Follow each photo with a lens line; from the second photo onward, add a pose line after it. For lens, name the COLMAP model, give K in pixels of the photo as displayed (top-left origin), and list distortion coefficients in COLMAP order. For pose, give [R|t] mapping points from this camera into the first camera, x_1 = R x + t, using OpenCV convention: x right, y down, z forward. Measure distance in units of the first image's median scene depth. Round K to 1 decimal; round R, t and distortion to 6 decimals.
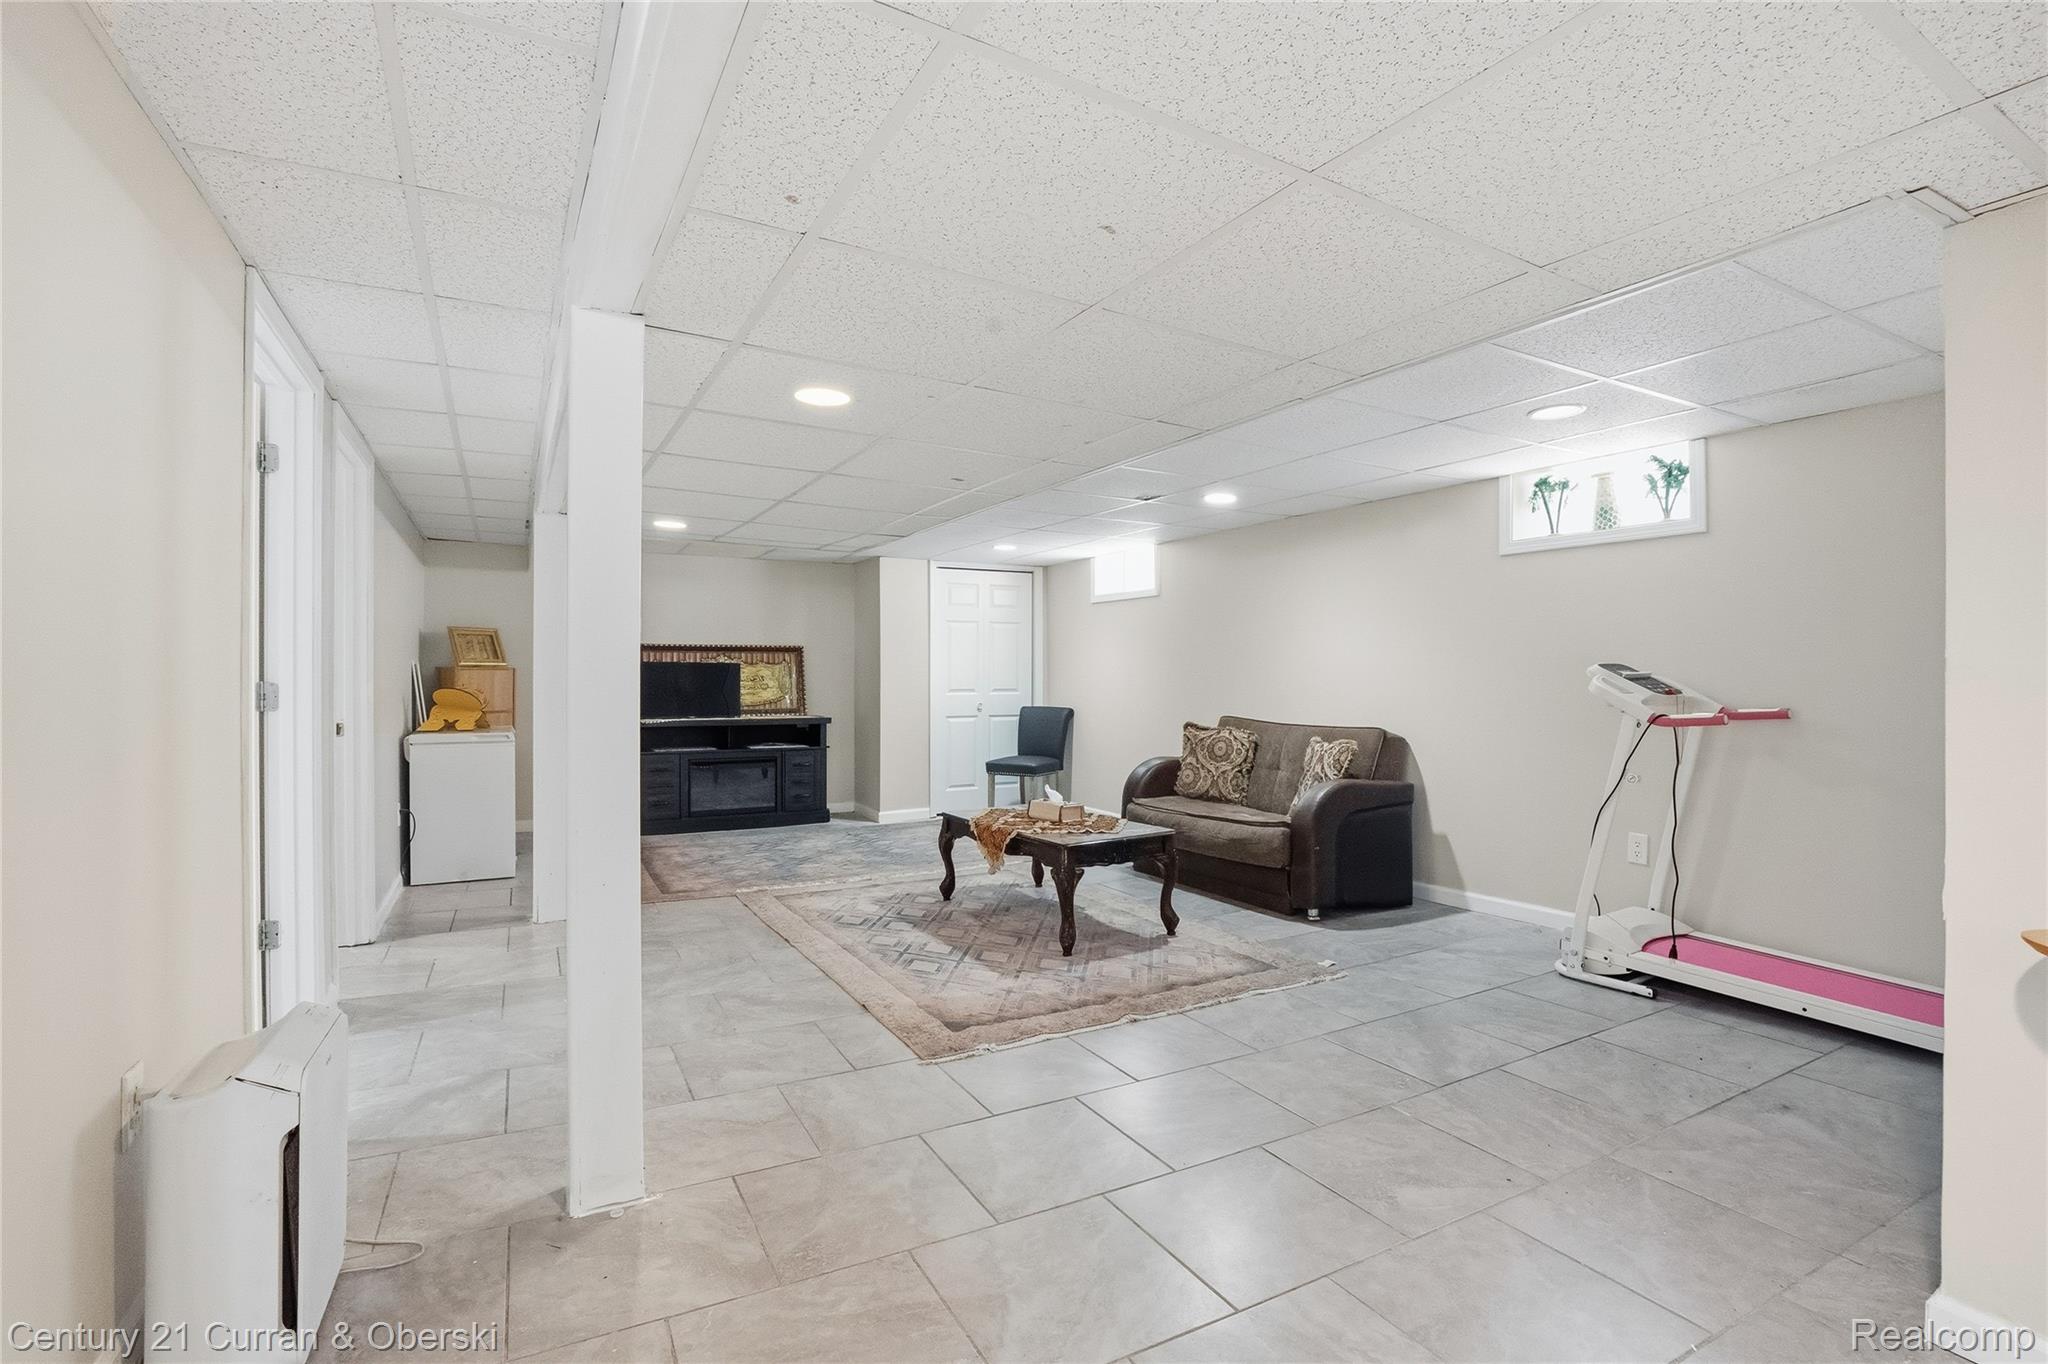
lens RADIAL K [[950.3, 0, 1015.8], [0, 950.3, 678.2], [0, 0, 1]] dist [-0.043925, 0.019281]
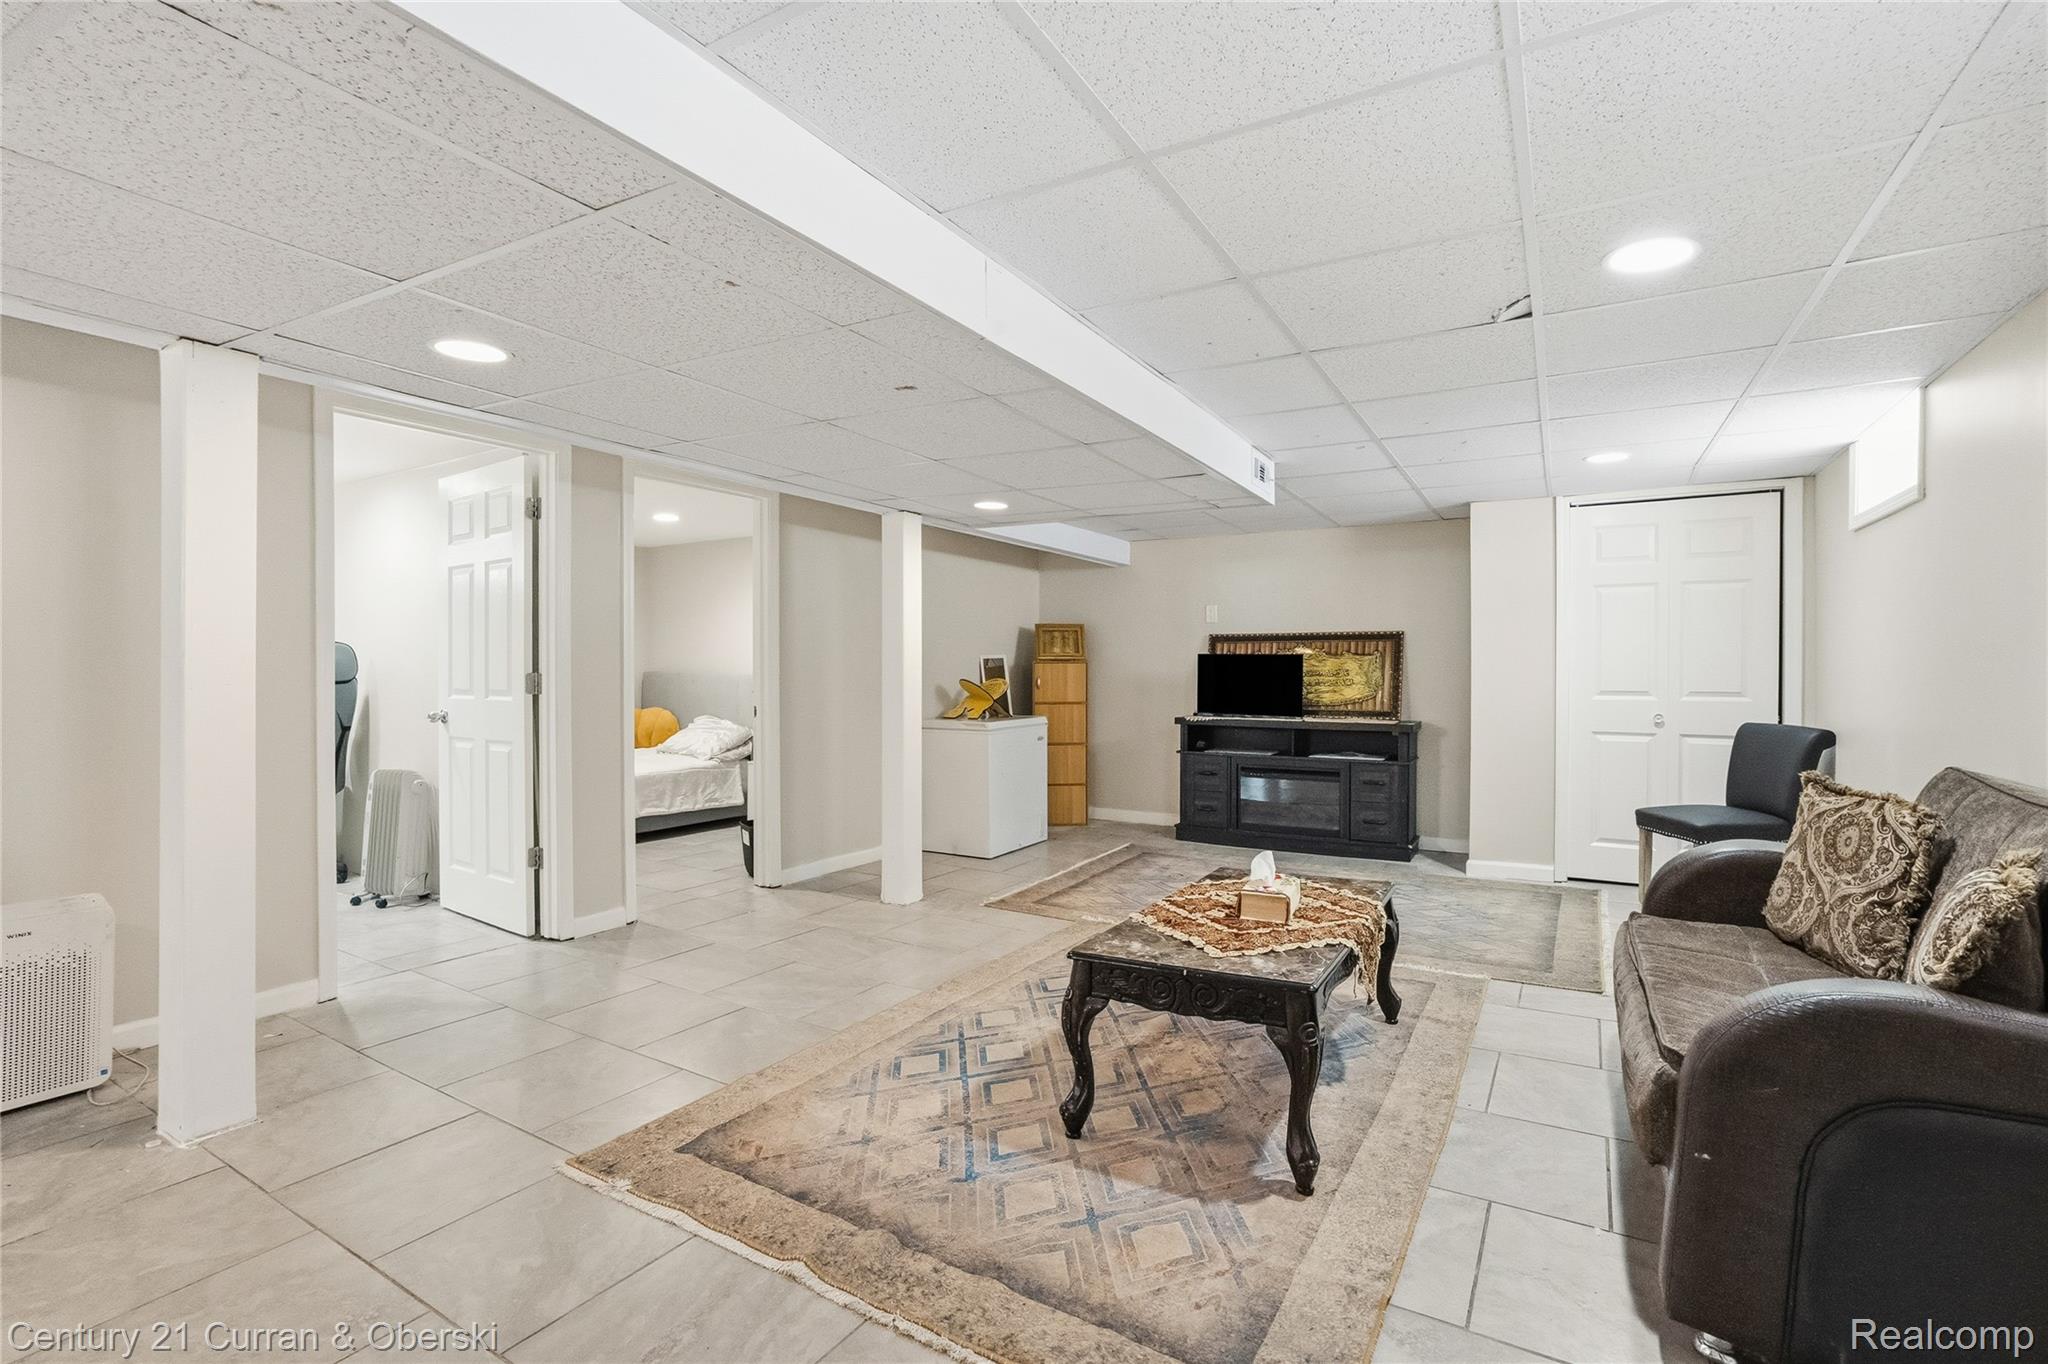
lens RADIAL K [[933.7, 0, 1024.0], [0, 933.7, 682.0], [0, 0, 1]] dist [-0.020736, 0.000139]
pose [[0.511525, 0.012519, -0.859177, 0.376099], [-0.003297, 0.999915, 0.012607, -0.001173], [0.859262, -0.003616, 0.511522, 0.470512]]
